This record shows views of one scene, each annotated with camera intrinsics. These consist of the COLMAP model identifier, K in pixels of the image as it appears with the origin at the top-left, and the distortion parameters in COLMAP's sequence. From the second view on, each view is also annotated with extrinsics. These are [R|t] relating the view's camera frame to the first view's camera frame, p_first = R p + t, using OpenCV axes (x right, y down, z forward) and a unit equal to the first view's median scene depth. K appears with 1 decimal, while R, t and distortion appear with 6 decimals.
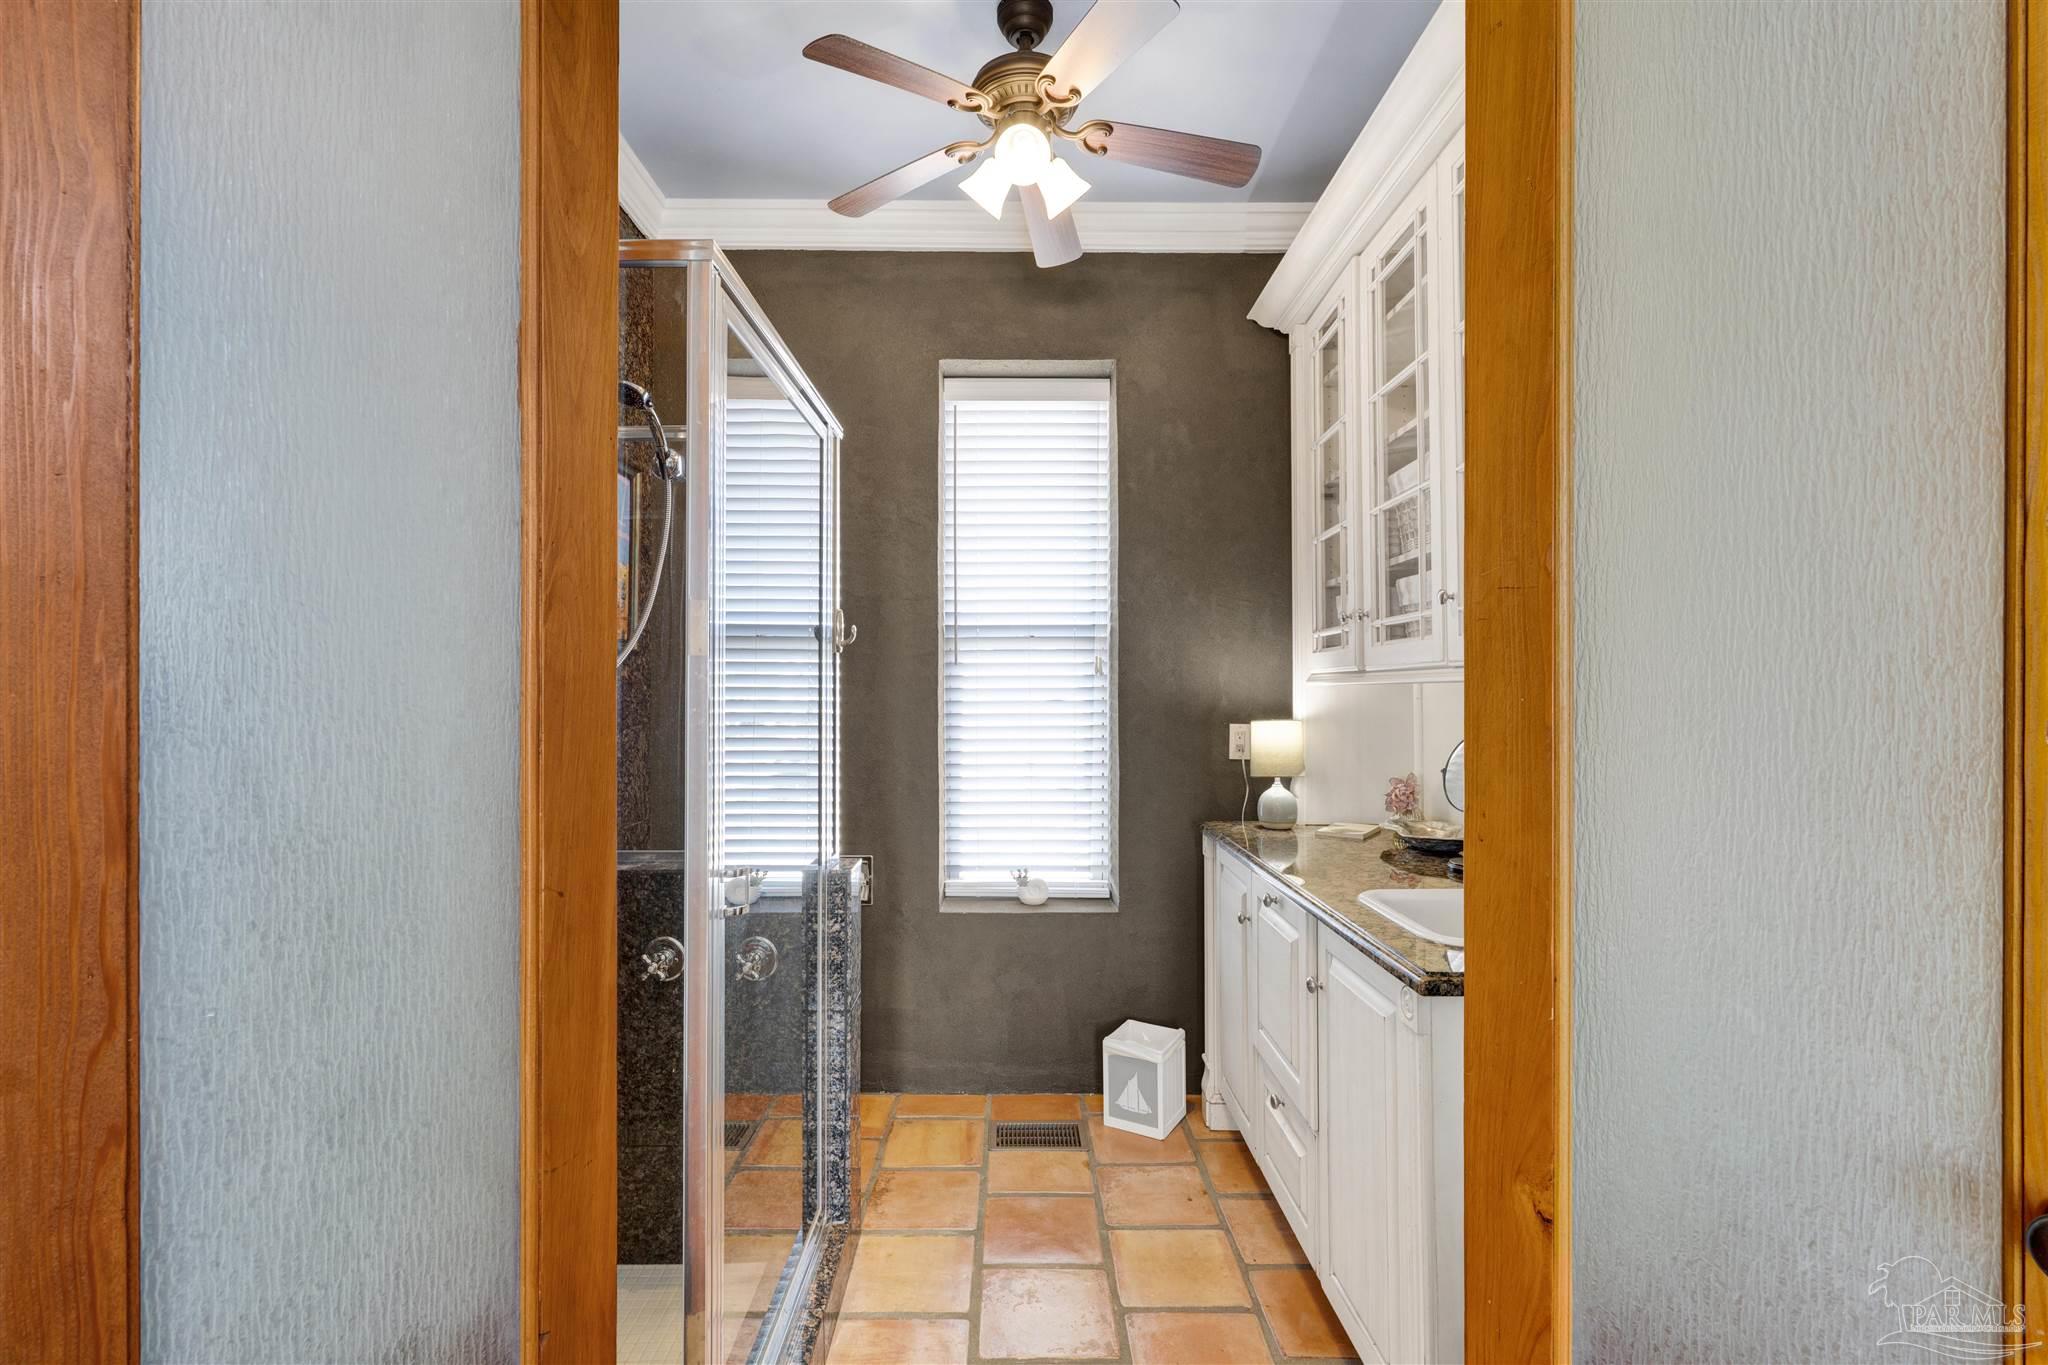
lens RADIAL K [[943.1, 0, 1023.9], [0, 943.1, 688.2], [0, 0, 1]] dist [0.000030, -0.000006]
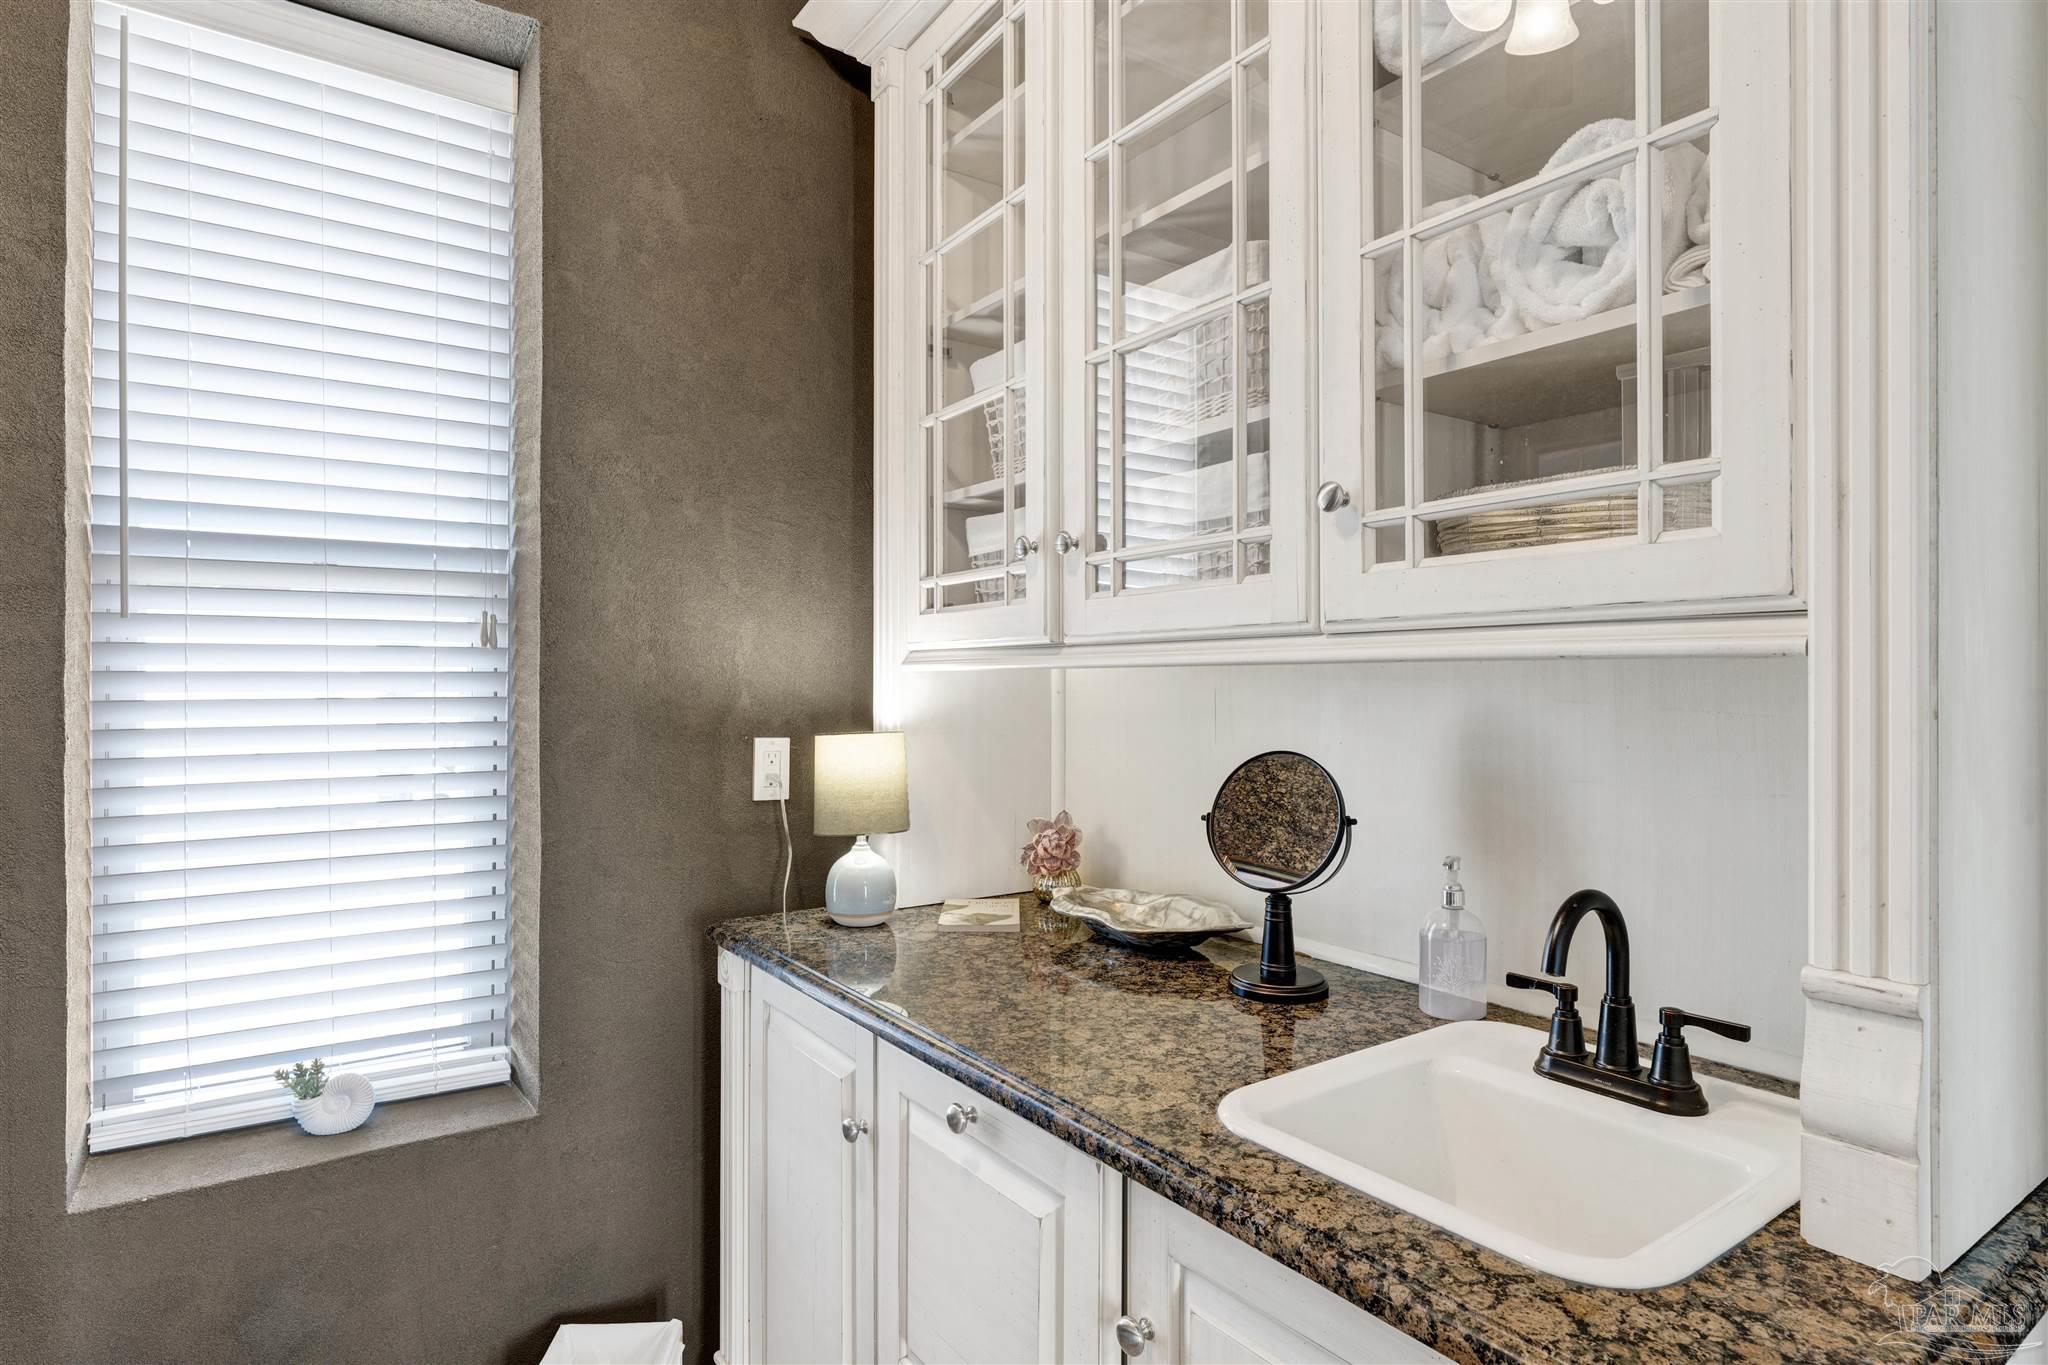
lens RADIAL K [[1049.9, 0, 1035.0], [0, 1049.9, 683.2], [0, 0, 1]] dist [-0.002335, -0.003237]
pose [[0.811787, 0.002614, 0.583947, -0.013081], [-0.004188, 0.999990, 0.001345, 0.003236], [-0.583938, -0.003538, 0.811790, 0.389729]]
